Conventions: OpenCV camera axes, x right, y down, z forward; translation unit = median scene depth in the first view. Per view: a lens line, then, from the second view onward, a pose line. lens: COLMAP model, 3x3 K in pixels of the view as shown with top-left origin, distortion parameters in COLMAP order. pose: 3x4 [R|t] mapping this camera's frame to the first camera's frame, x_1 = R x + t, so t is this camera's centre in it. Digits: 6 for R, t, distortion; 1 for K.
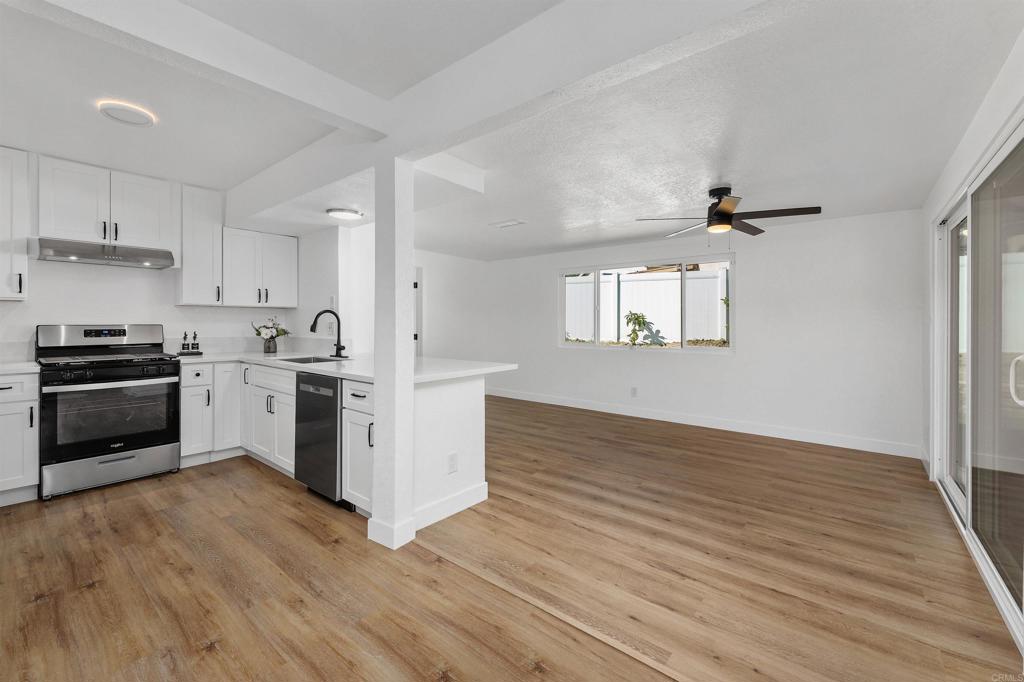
lens RADIAL K [[428.1, 0, 516.9], [0, 428.1, 327.1], [0, 0, 1]] dist [0.022255, 0.000052]
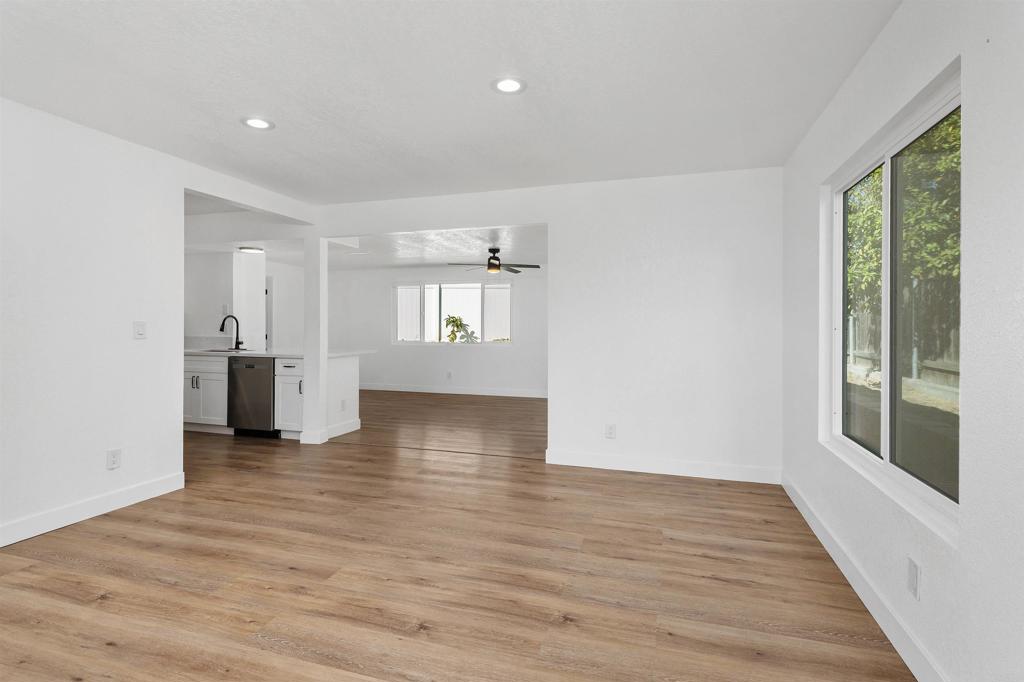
lens RADIAL K [[474.1, 0, 512.0], [0, 474.1, 341.0], [0, 0, 1]] dist [-0.067748, -0.000110]
pose [[0.929241, -0.006622, 0.369415, -0.165941], [-0.002742, 0.999688, 0.024818, 0.003533], [-0.369464, -0.024075, 0.928933, -0.802584]]
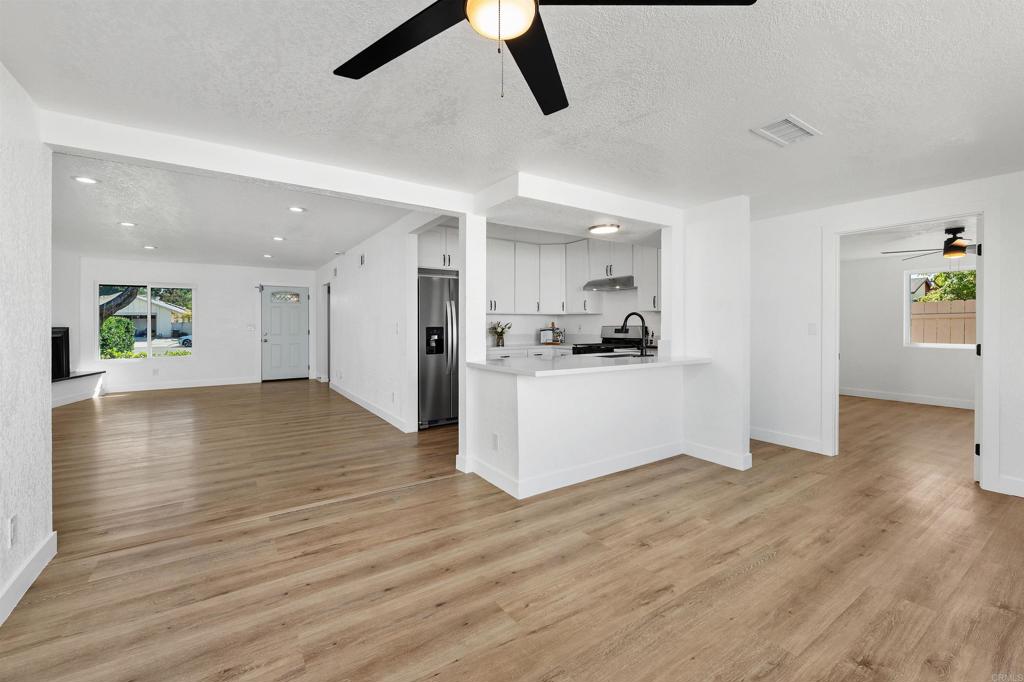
lens RADIAL K [[405.5, 0, 483.2], [0, 405.5, 325.8], [0, 0, 1]] dist [0.000492, -0.000489]
pose [[-0.315050, -0.002126, -0.949073, 0.750412], [-0.010869, 0.999940, 0.001368, -0.001649], [0.949013, 0.010746, -0.315054, 1.076825]]
